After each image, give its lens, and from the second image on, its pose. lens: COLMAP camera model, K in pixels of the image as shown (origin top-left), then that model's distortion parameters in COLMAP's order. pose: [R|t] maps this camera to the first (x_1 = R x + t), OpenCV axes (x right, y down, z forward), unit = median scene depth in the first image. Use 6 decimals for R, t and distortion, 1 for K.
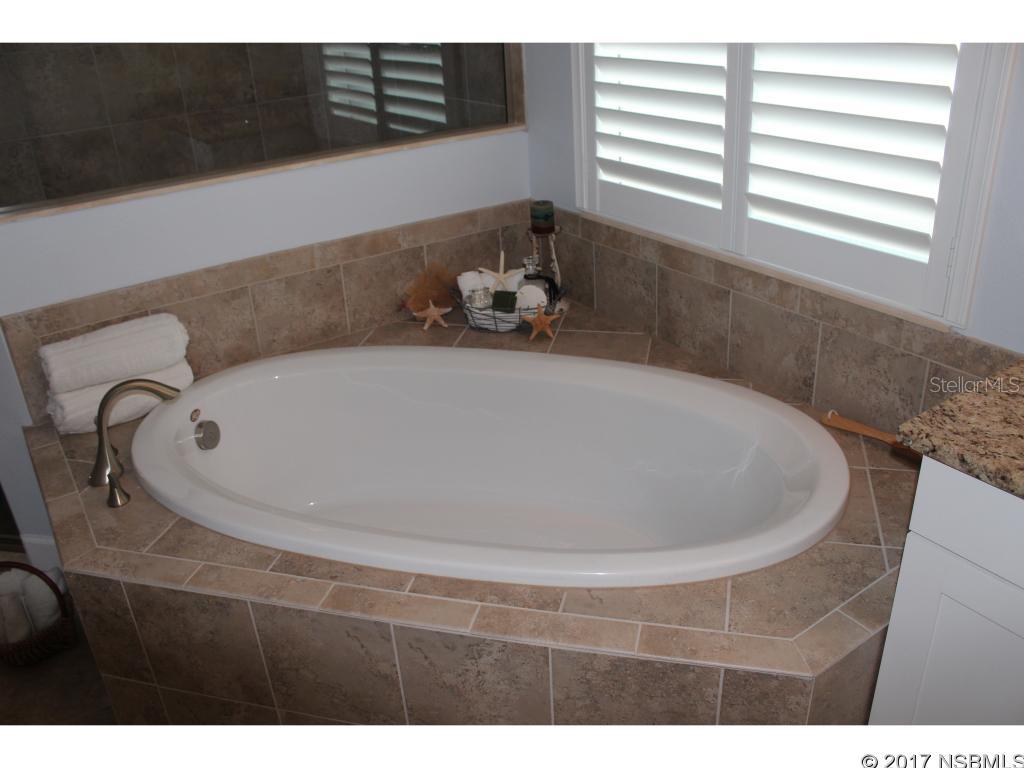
lens RADIAL K [[849.0, 0, 507.8], [0, 849.0, 379.1], [0, 0, 1]] dist [-0.093342, 0.036724]
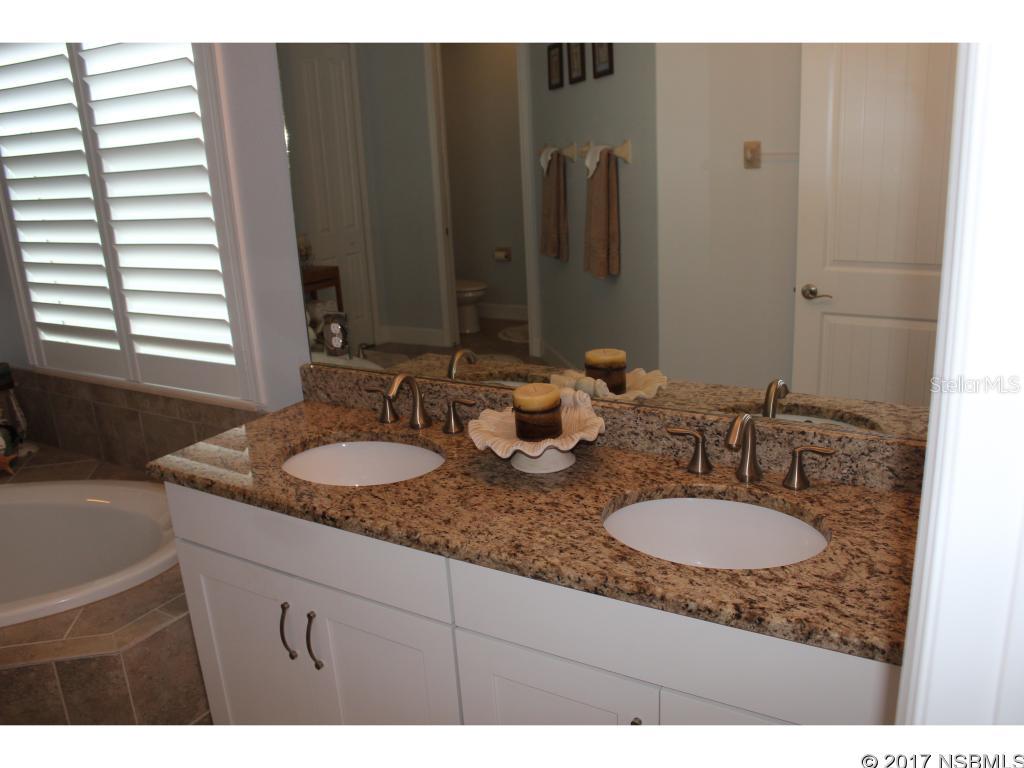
lens RADIAL K [[849.0, 0, 515.6], [0, 849.0, 392.8], [0, 0, 1]] dist [-0.093342, 0.036724]
pose [[0.910371, -0.118930, 0.396333, 0.295157], [0.189001, 0.971570, -0.142587, 0.160362], [-0.368108, 0.204715, 0.906967, -0.369114]]
